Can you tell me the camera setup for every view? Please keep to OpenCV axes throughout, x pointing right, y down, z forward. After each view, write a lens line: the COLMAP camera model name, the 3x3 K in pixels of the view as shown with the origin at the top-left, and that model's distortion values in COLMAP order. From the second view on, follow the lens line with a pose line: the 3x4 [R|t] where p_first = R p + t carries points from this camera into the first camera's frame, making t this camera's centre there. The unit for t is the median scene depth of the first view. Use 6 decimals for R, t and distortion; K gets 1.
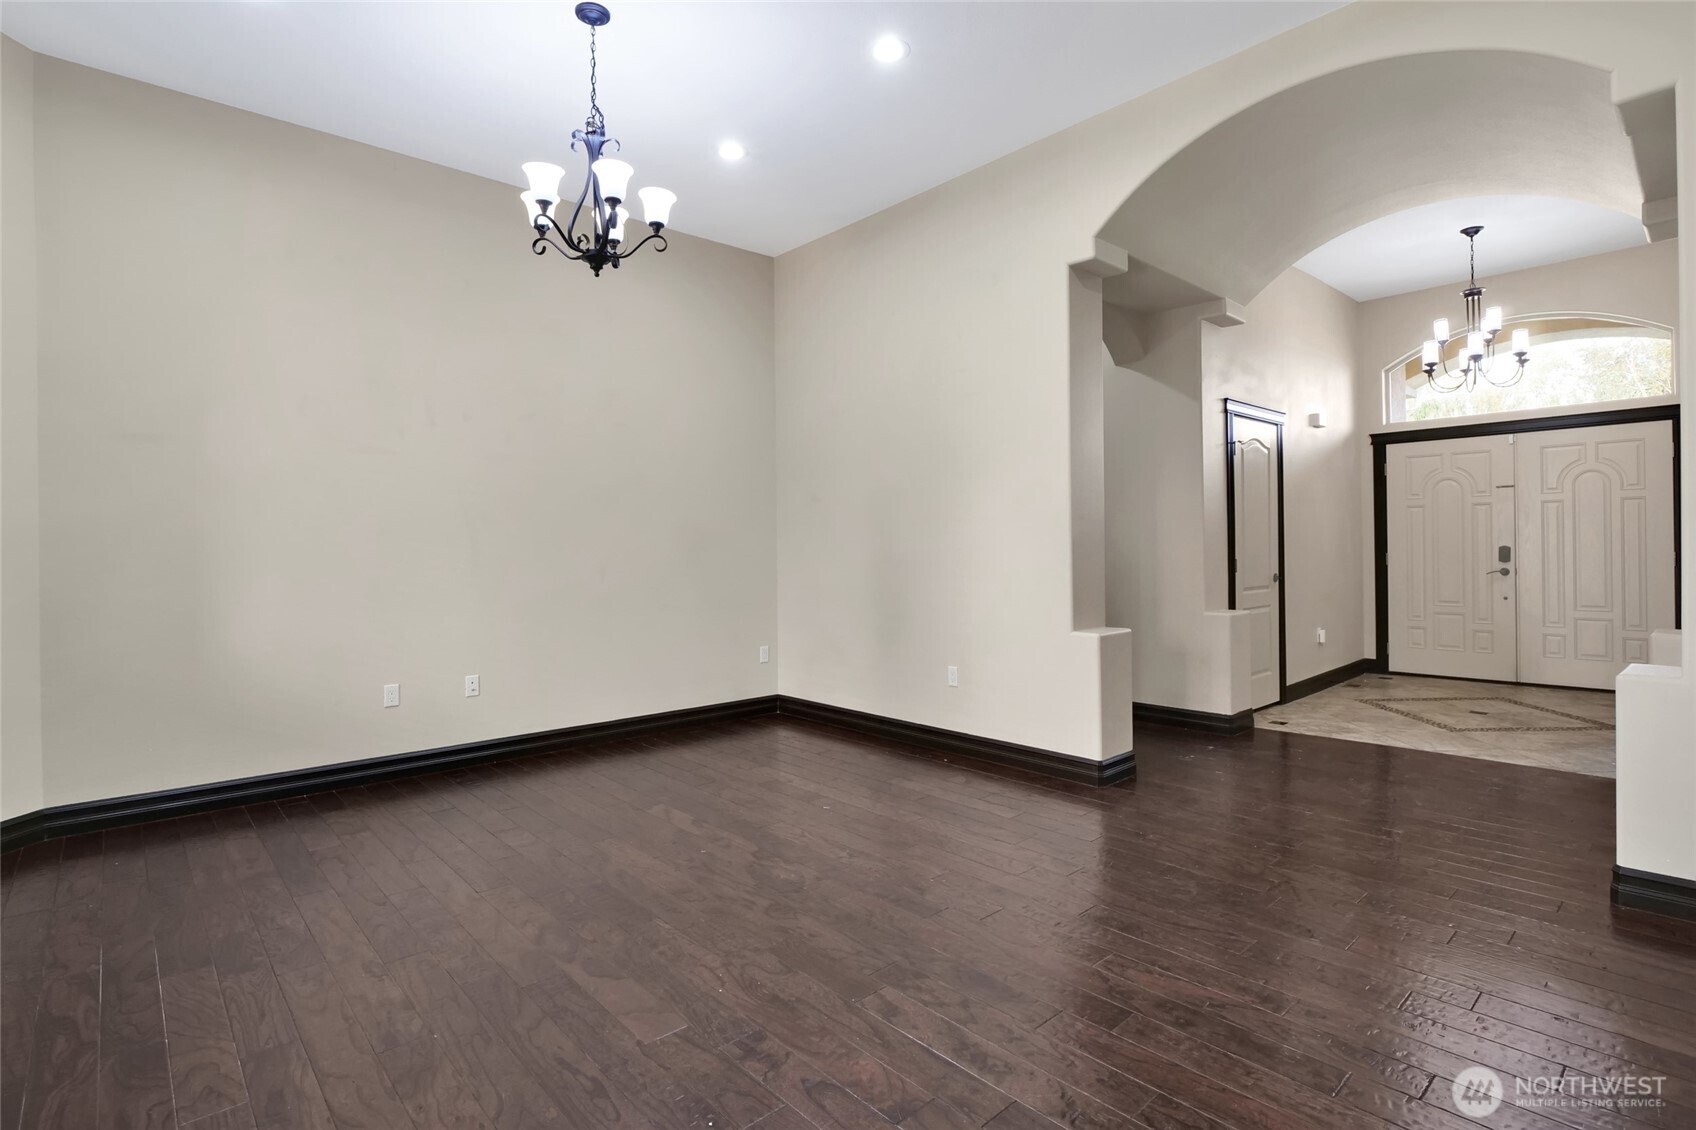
lens RADIAL K [[822.9, 0, 850.0], [0, 822.9, 545.5], [0, 0, 1]] dist [-0.014722, 0.000444]
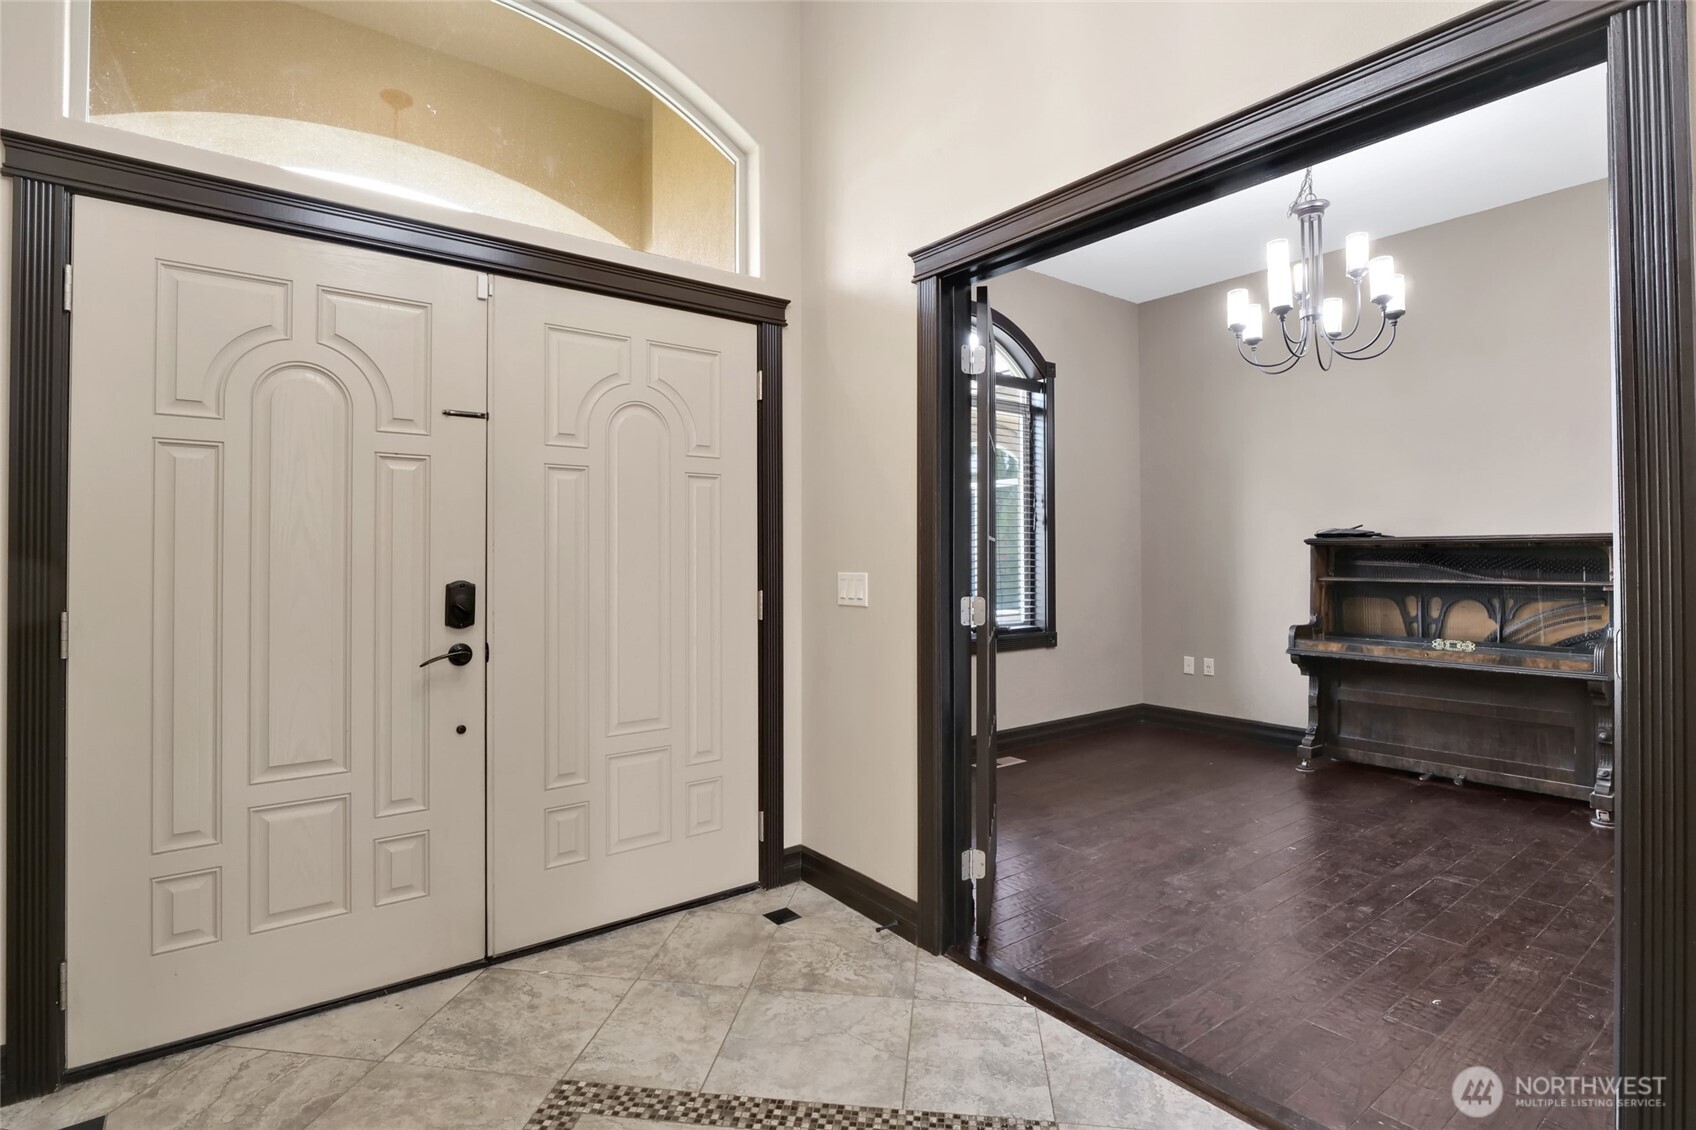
lens RADIAL K [[822.9, 0, 849.6], [0, 822.9, 549.1], [0, 0, 1]] dist [-0.014722, 0.000444]
pose [[0.075573, 0.023632, 0.996860, 0.461779], [0.001927, 0.999714, -0.023845, -0.004943], [-0.997138, 0.003723, 0.075506, 0.805987]]
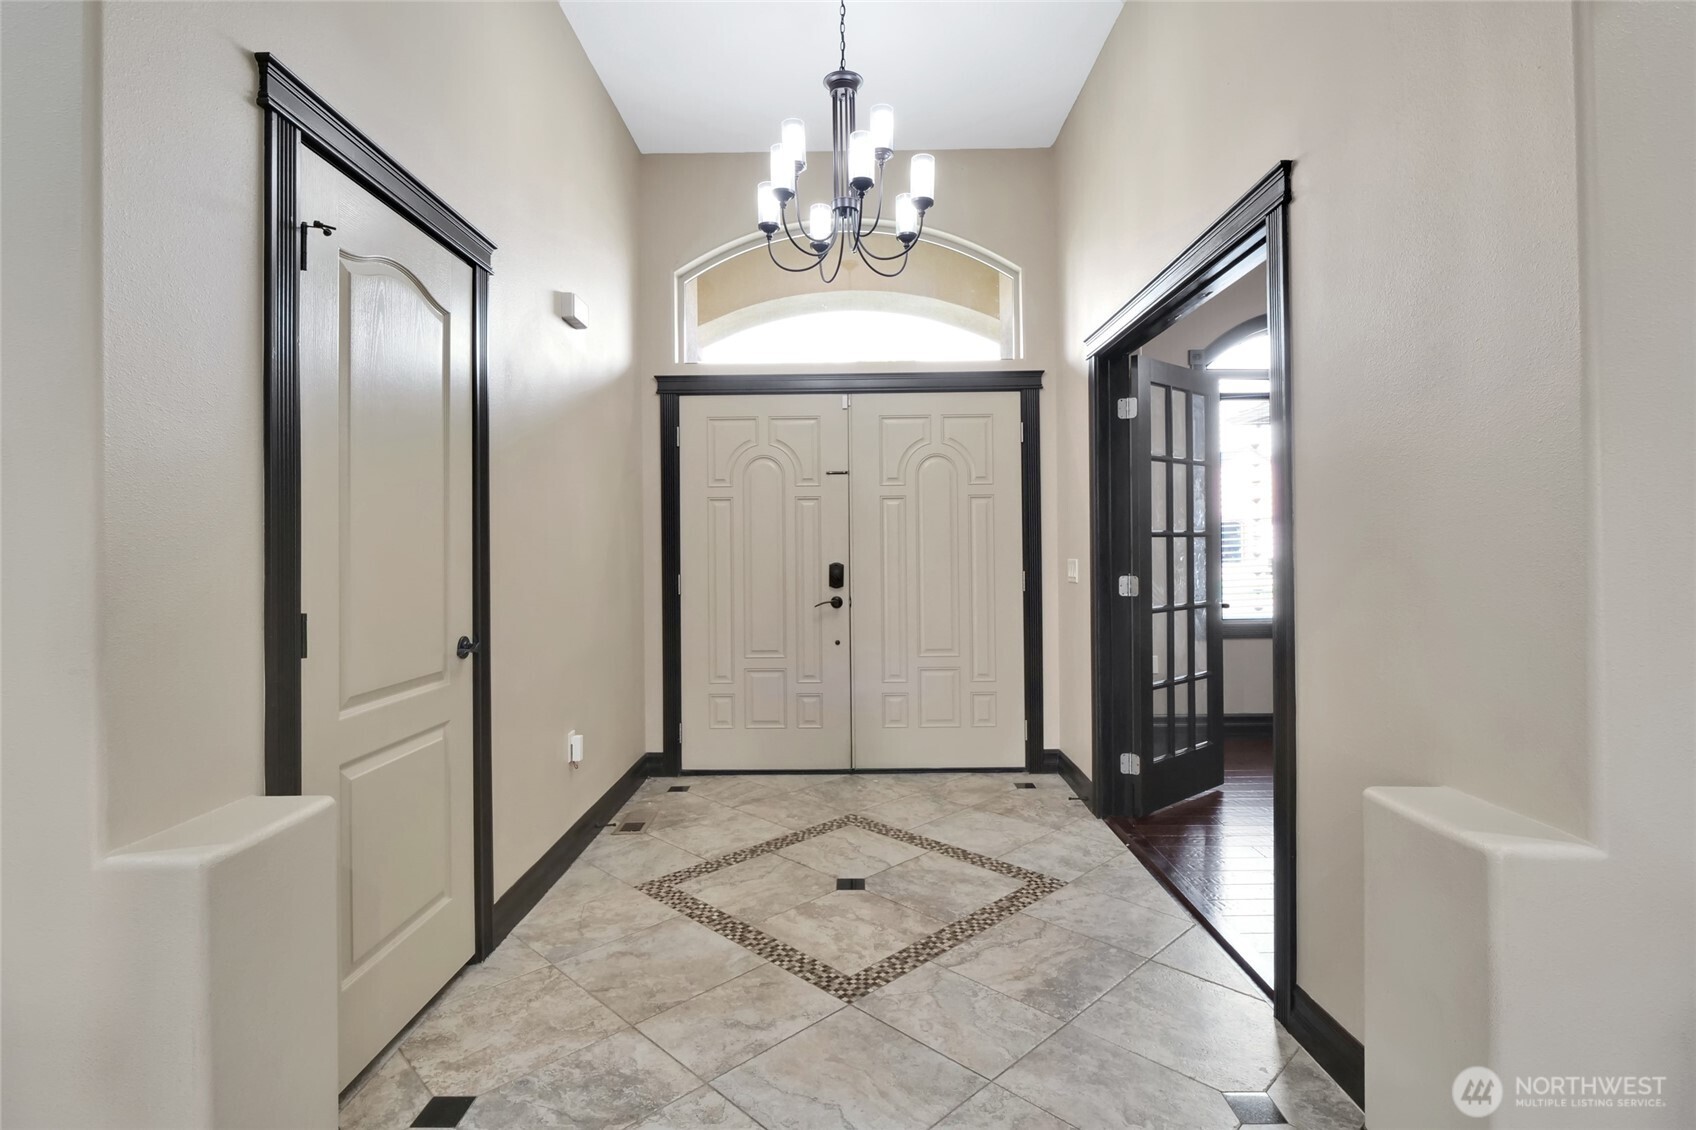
lens RADIAL K [[822.9, 0, 859.0], [0, 822.9, 550.8], [0, 0, 1]] dist [-0.014722, 0.000444]
pose [[0.667946, 0.008244, 0.744164, 0.322322], [-0.000007, 0.999939, -0.011071, -0.002175], [-0.744210, 0.007389, 0.667905, 0.544401]]
